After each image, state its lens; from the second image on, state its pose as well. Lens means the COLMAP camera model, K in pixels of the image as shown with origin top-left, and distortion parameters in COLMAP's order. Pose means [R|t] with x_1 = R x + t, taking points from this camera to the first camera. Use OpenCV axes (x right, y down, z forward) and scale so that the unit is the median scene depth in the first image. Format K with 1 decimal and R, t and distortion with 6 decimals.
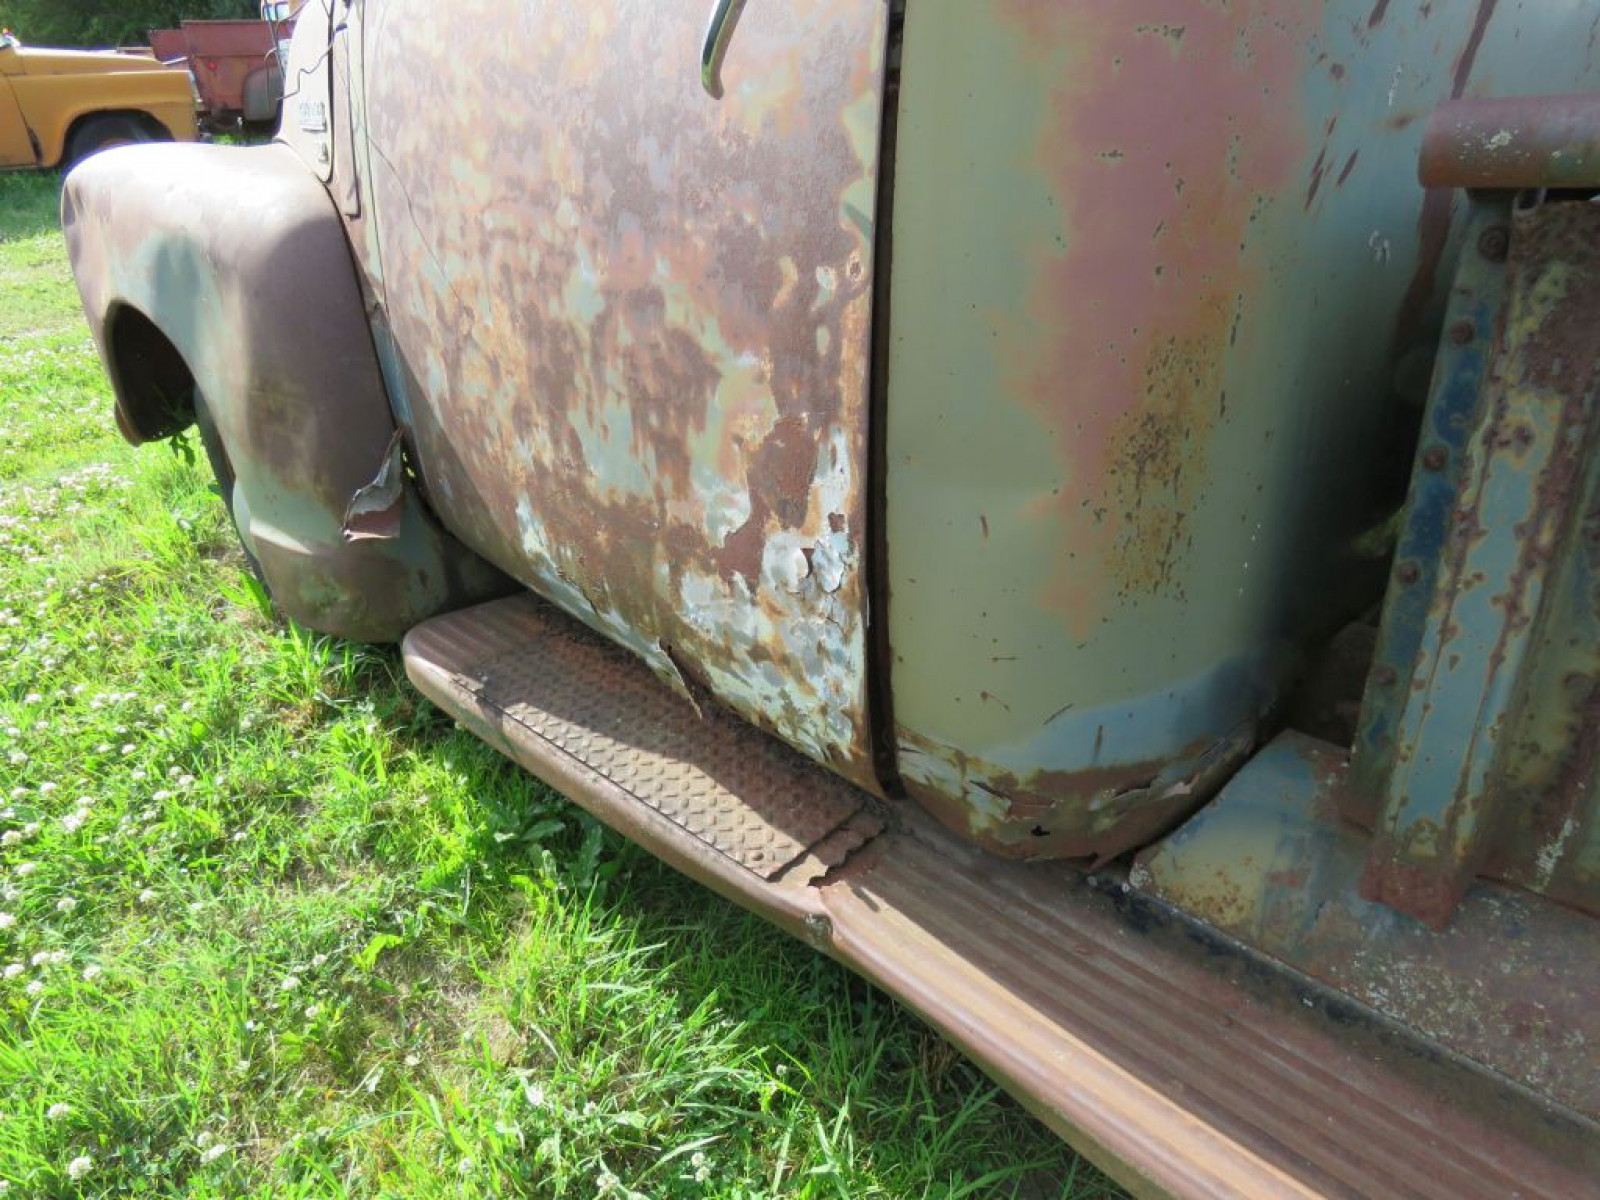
lens RADIAL K [[1059.9, 0, 800.0], [0, 1059.9, 600.0], [0, 0, 1]] dist [-0.008126, 0.005740]
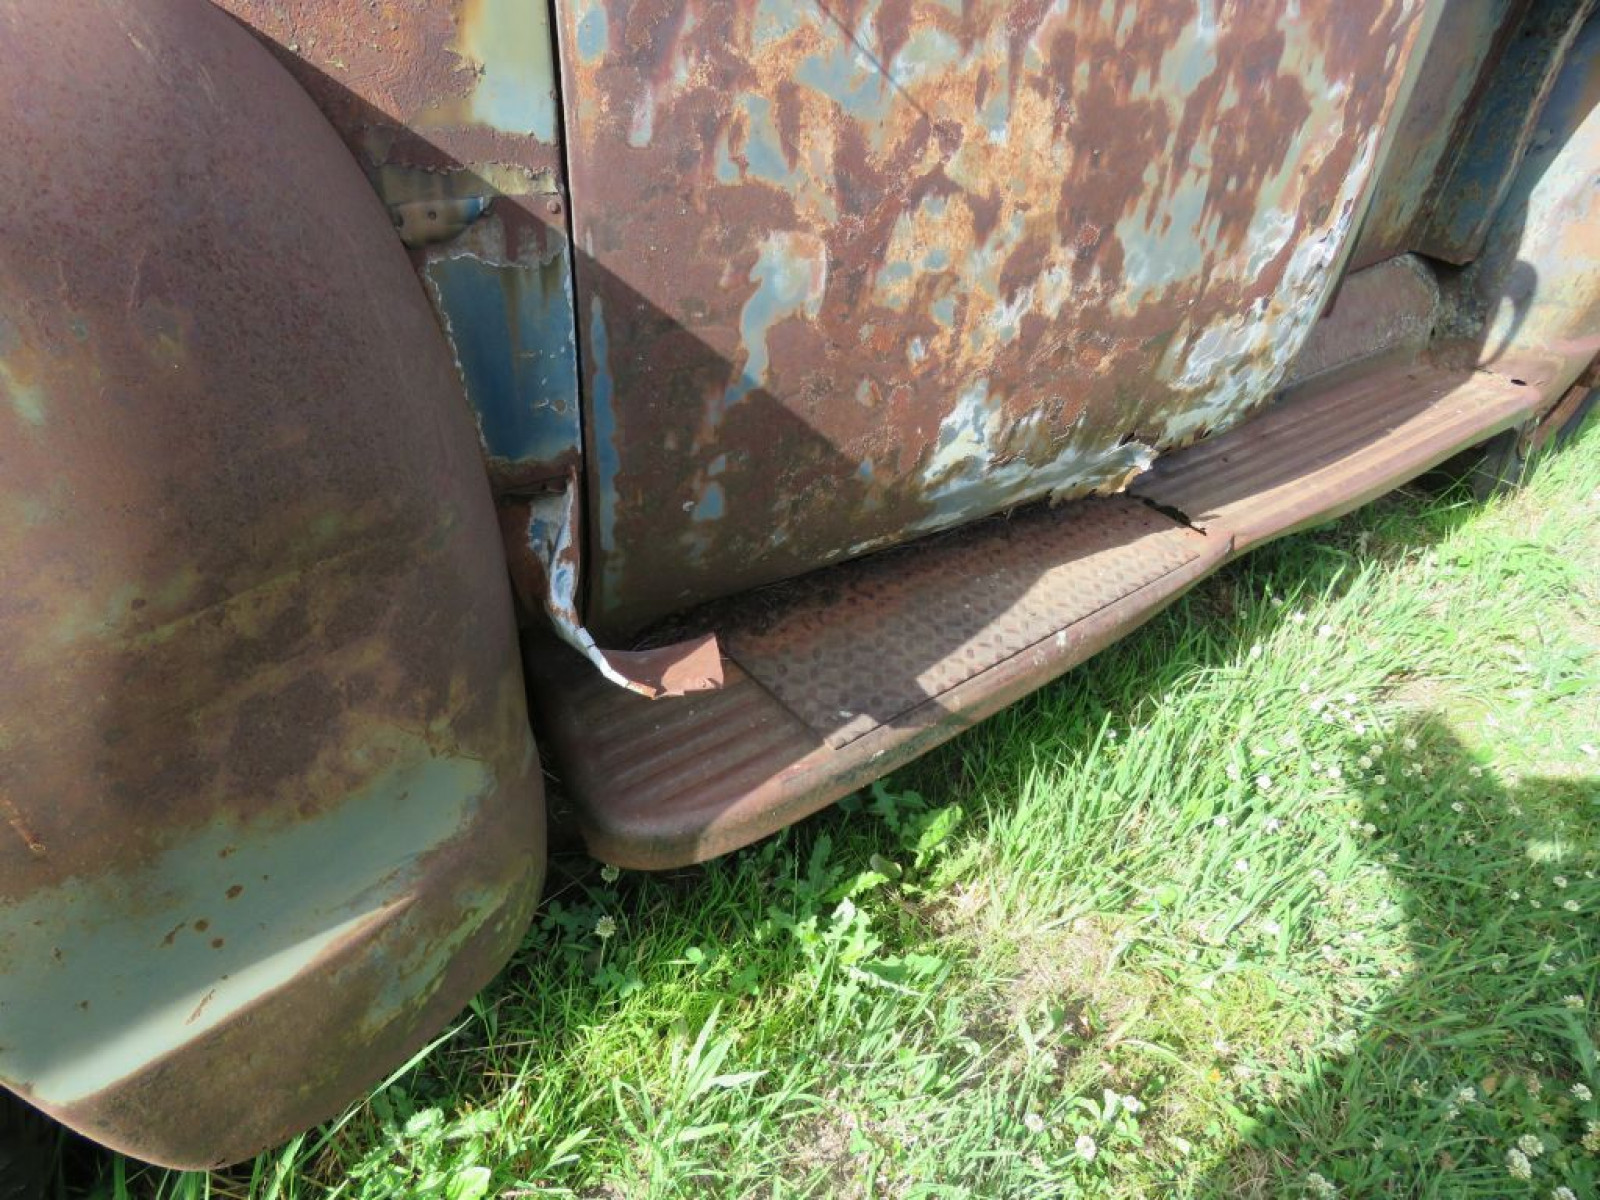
lens RADIAL K [[1041.8, 0, 791.4], [0, 1041.8, 614.7], [0, 0, 1]] dist [-0.019231, 0.026214]
pose [[0.099178, -0.544574, 0.832828, -0.897030], [0.342715, 0.804442, 0.485201, -0.341477], [-0.934189, 0.237301, 0.266417, 0.913638]]
